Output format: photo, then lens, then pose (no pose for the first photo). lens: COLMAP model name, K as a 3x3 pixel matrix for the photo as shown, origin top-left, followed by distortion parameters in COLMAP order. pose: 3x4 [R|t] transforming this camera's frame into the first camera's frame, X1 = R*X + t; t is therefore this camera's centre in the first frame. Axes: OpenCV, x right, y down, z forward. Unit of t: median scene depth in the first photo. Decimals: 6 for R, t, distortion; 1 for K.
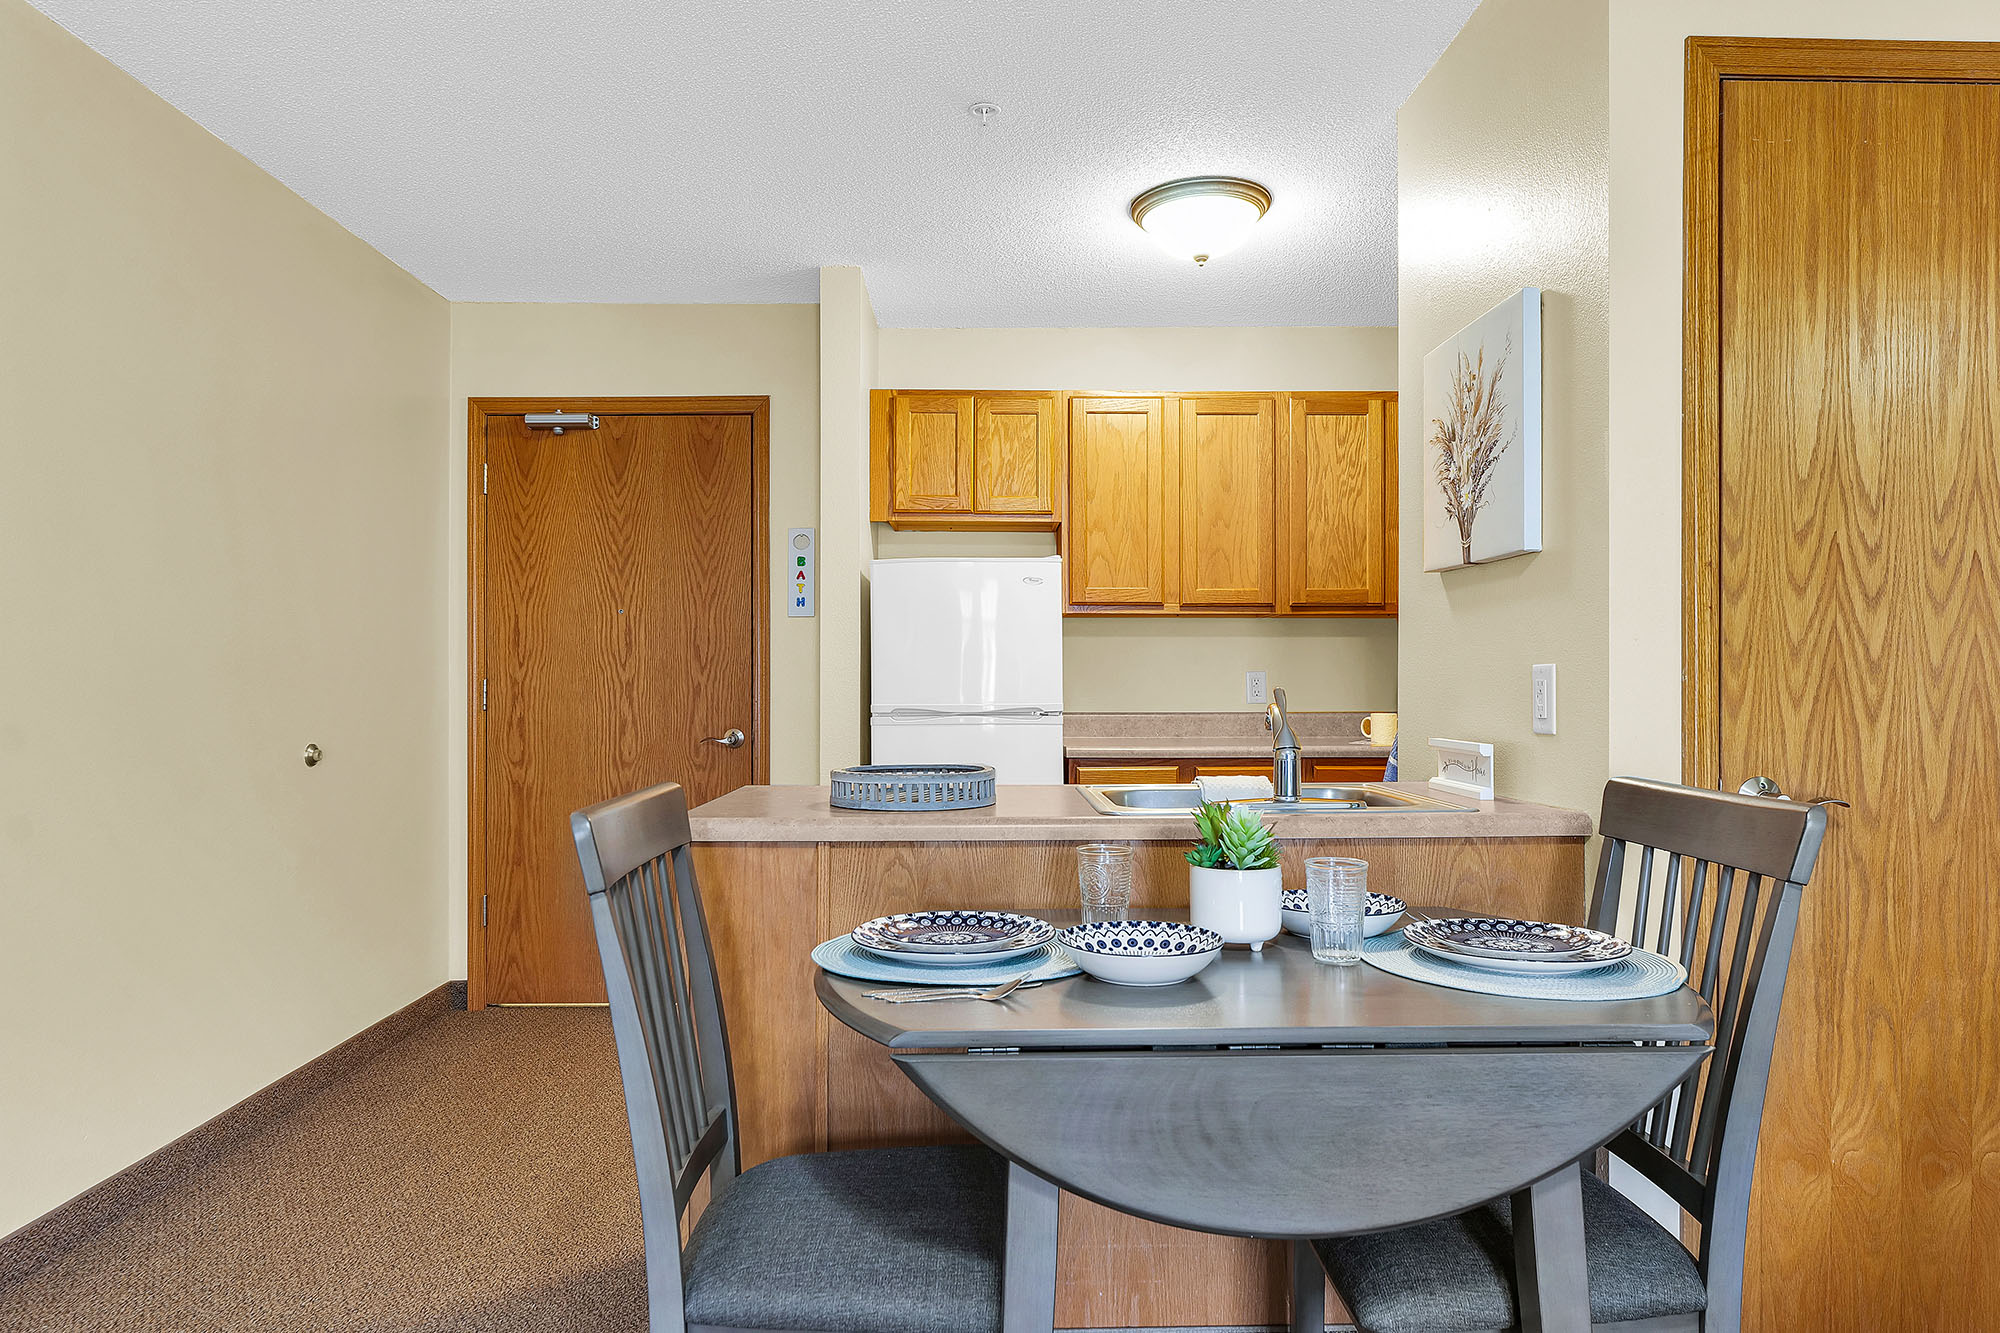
lens RADIAL K [[1208.8, 0, 971.3], [0, 1208.8, 671.7], [0, 0, 1]] dist [-0.000727, -0.001071]
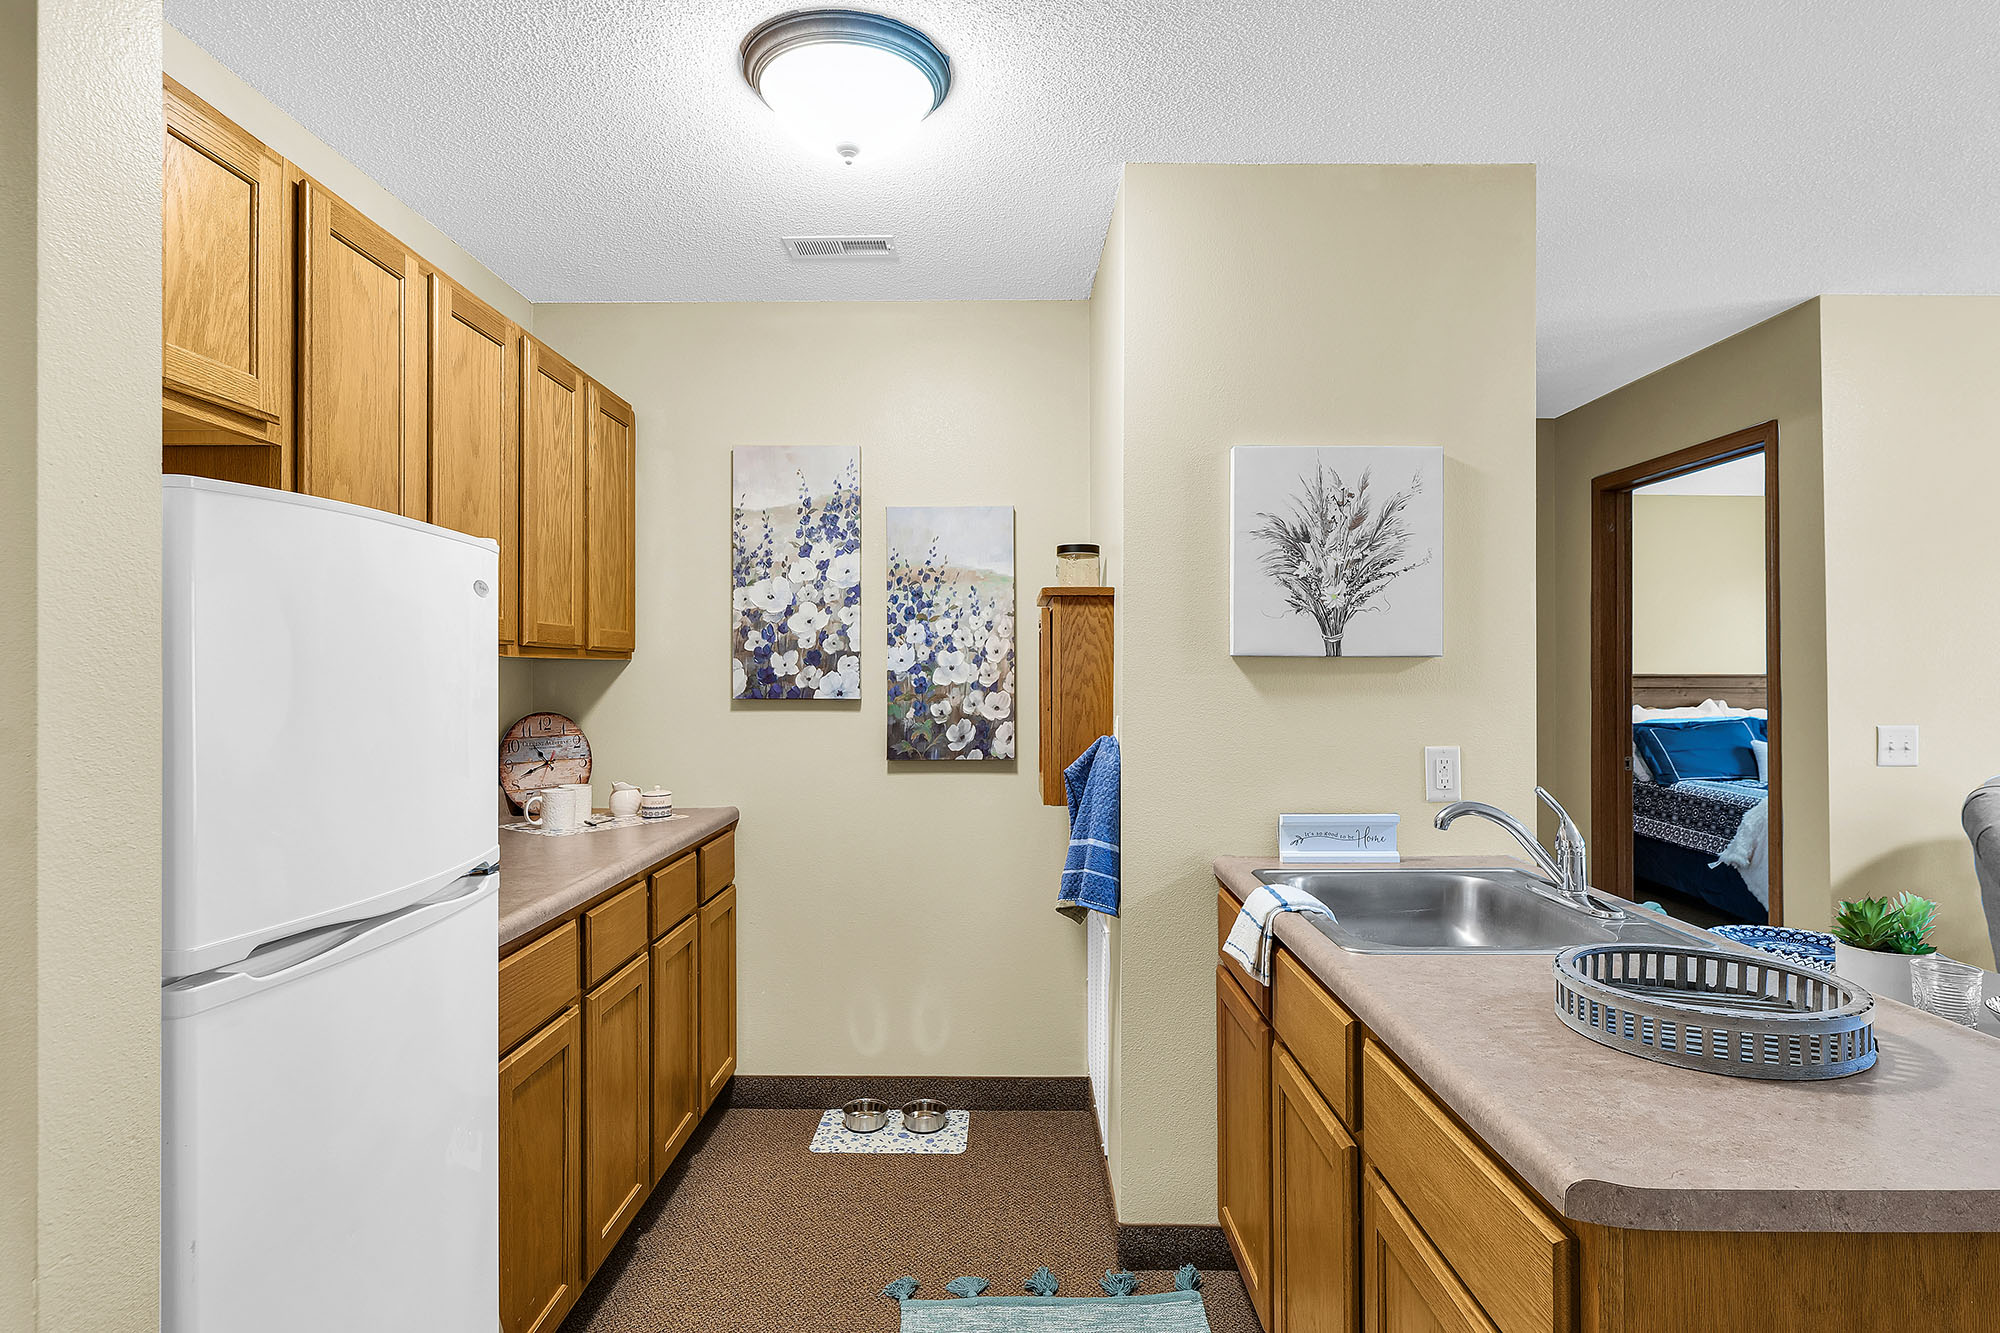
lens RADIAL K [[1051.9, 0, 1004.6], [0, 1051.9, 670.3], [0, 0, 1]] dist [0.004301, -0.002389]
pose [[0.004398, 0.004503, 0.999980, -0.398934], [-0.005793, 0.999973, -0.004478, -0.049134], [-0.999974, -0.005773, 0.004424, 0.907031]]
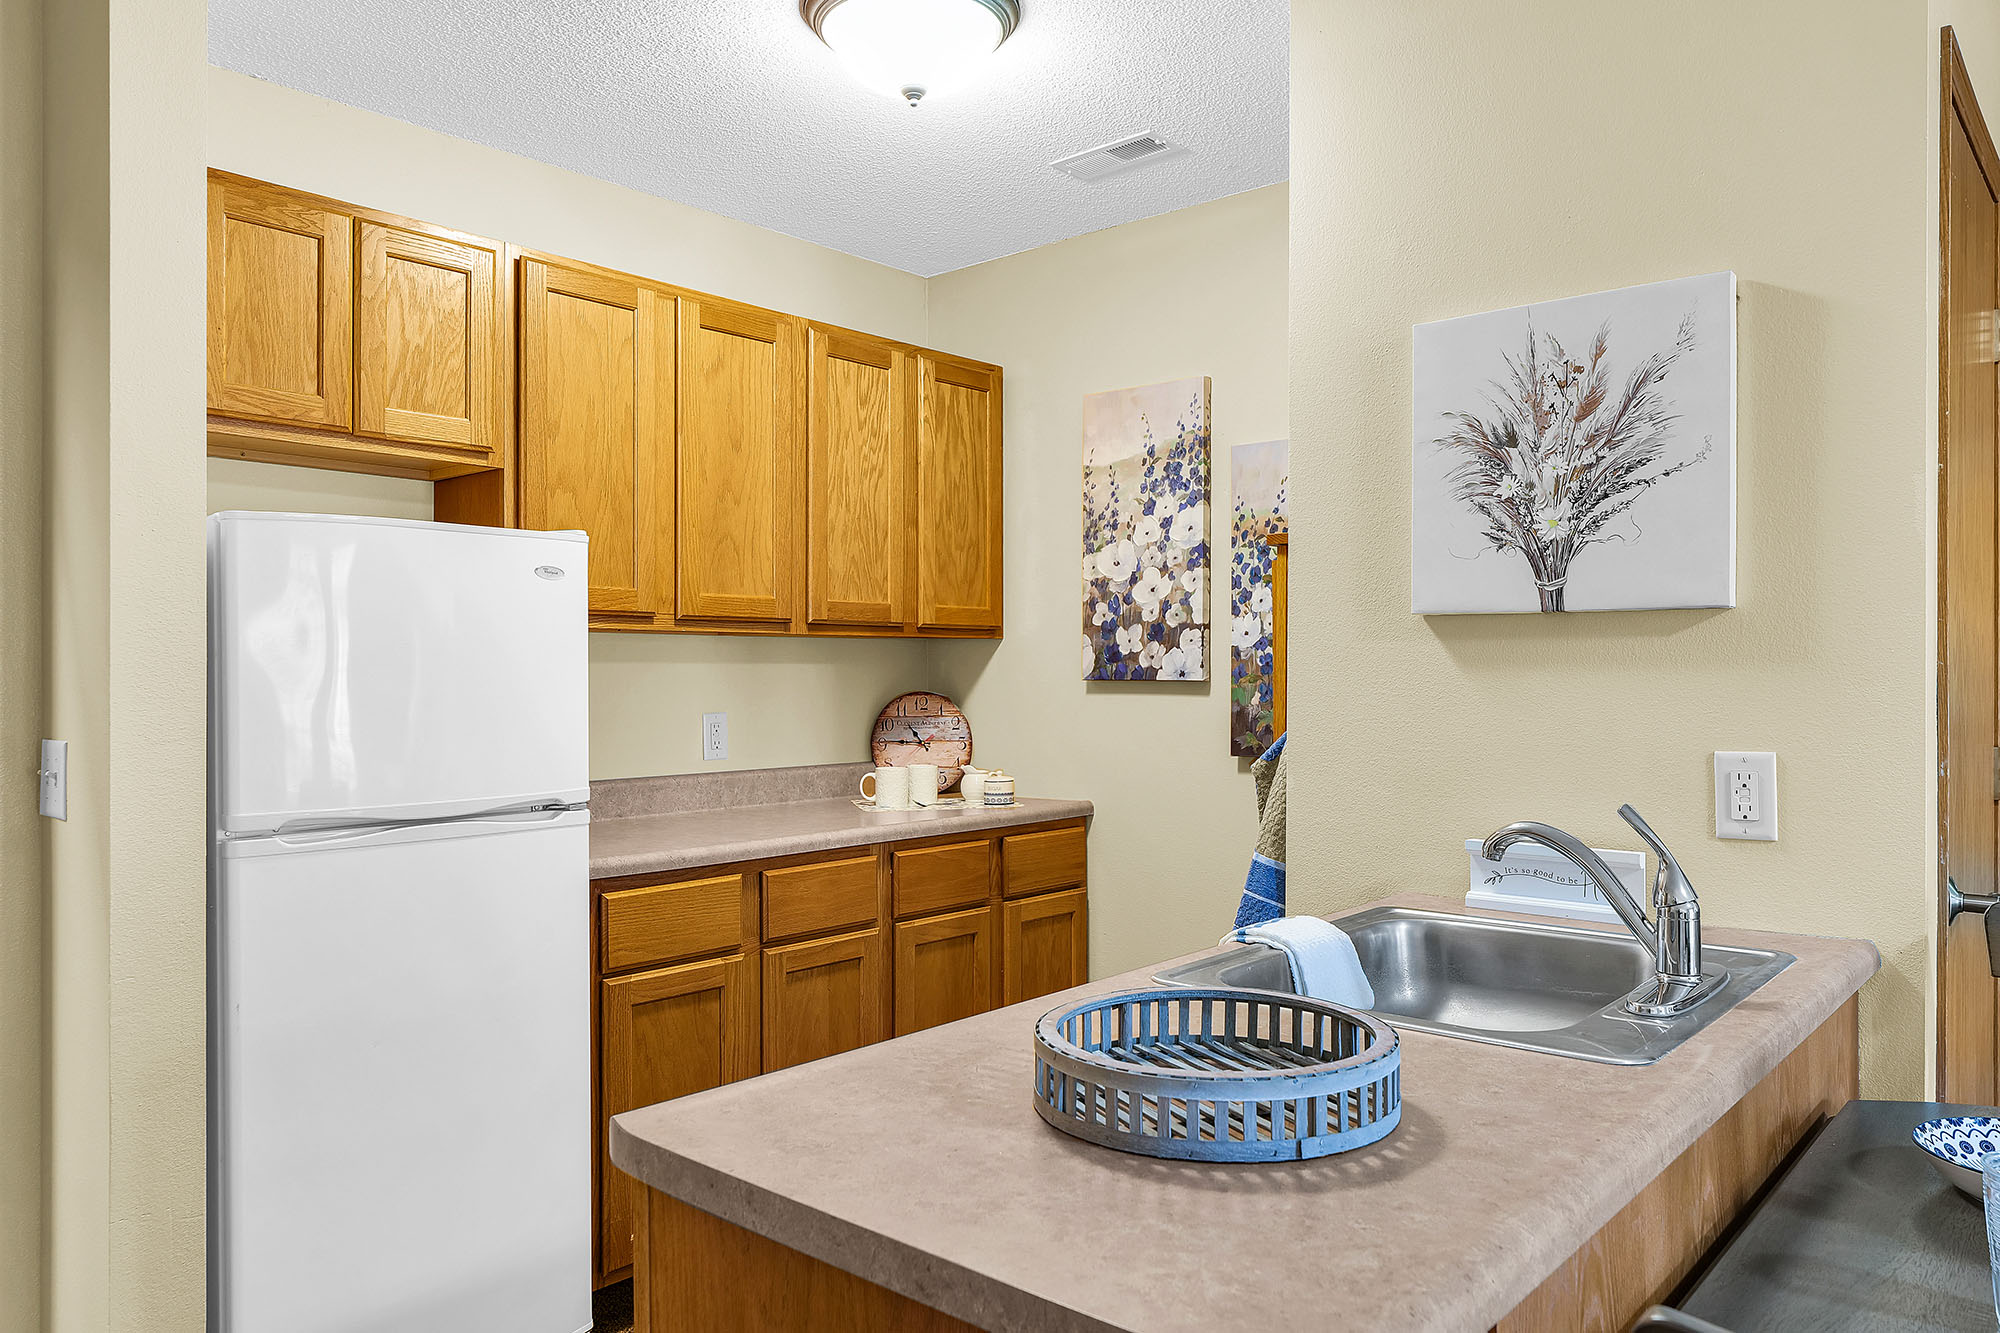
lens RADIAL K [[1381.6, 0, 994.2], [0, 1381.6, 670.5], [0, 0, 1]] dist [-0.002225, -0.007721]
pose [[0.665380, 0.000503, 0.746505, -0.330488], [-0.004769, 0.999982, 0.003577, -0.037511], [-0.746490, -0.005940, 0.665370, 0.475666]]
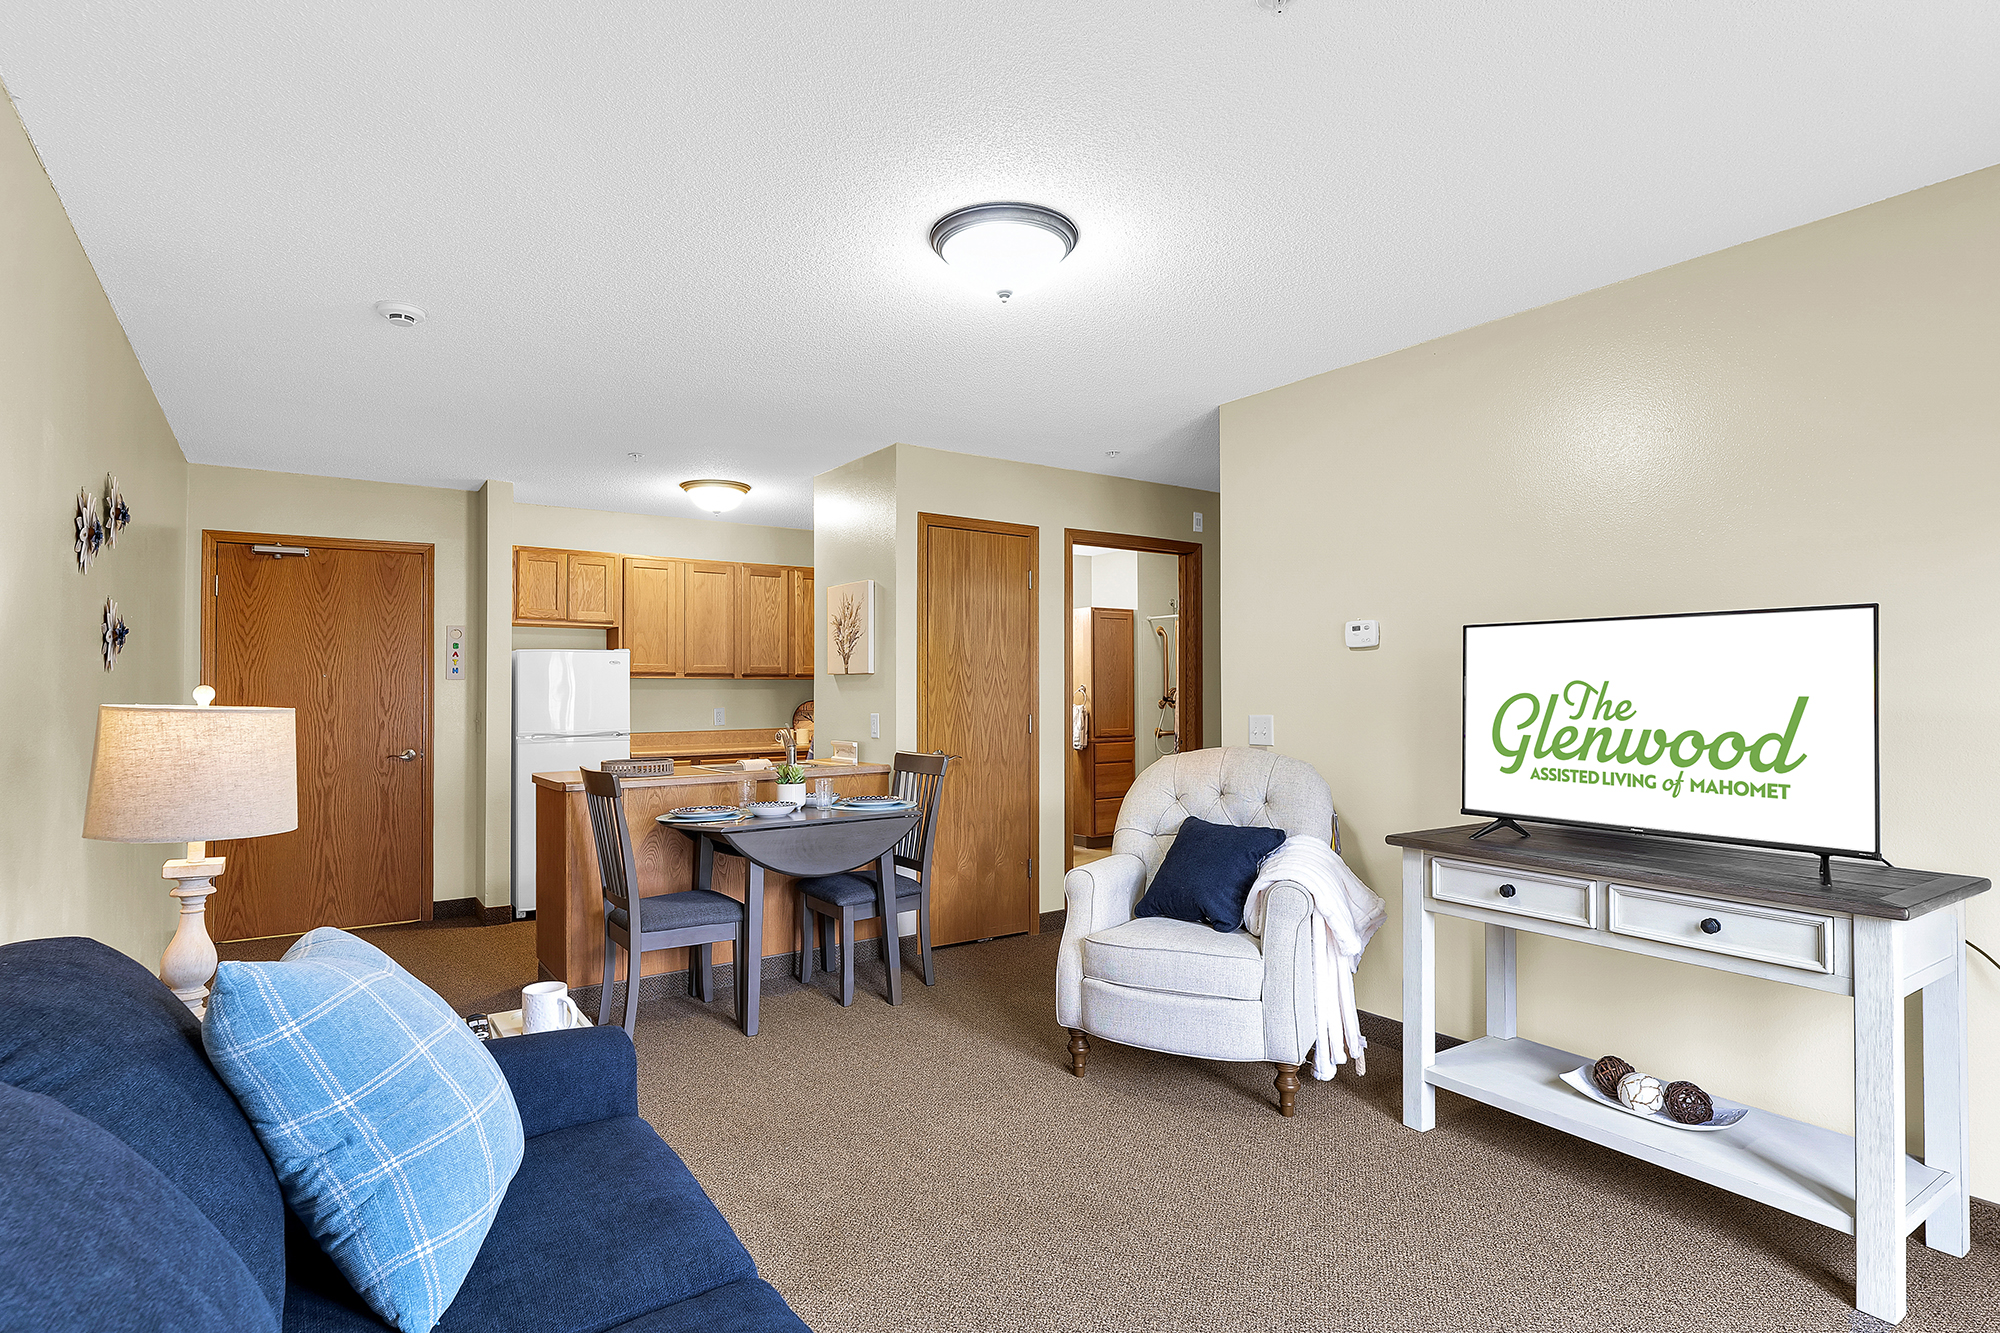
lens RADIAL K [[1051.9, 0, 991.3], [0, 1051.9, 669.6], [0, 0, 1]] dist [0.004301, -0.002389]
pose [[0.828226, 0.008321, 0.560332, -0.425655], [0.001958, 0.999841, -0.017742, -0.040219], [-0.560390, 0.015792, 0.828078, -0.745748]]
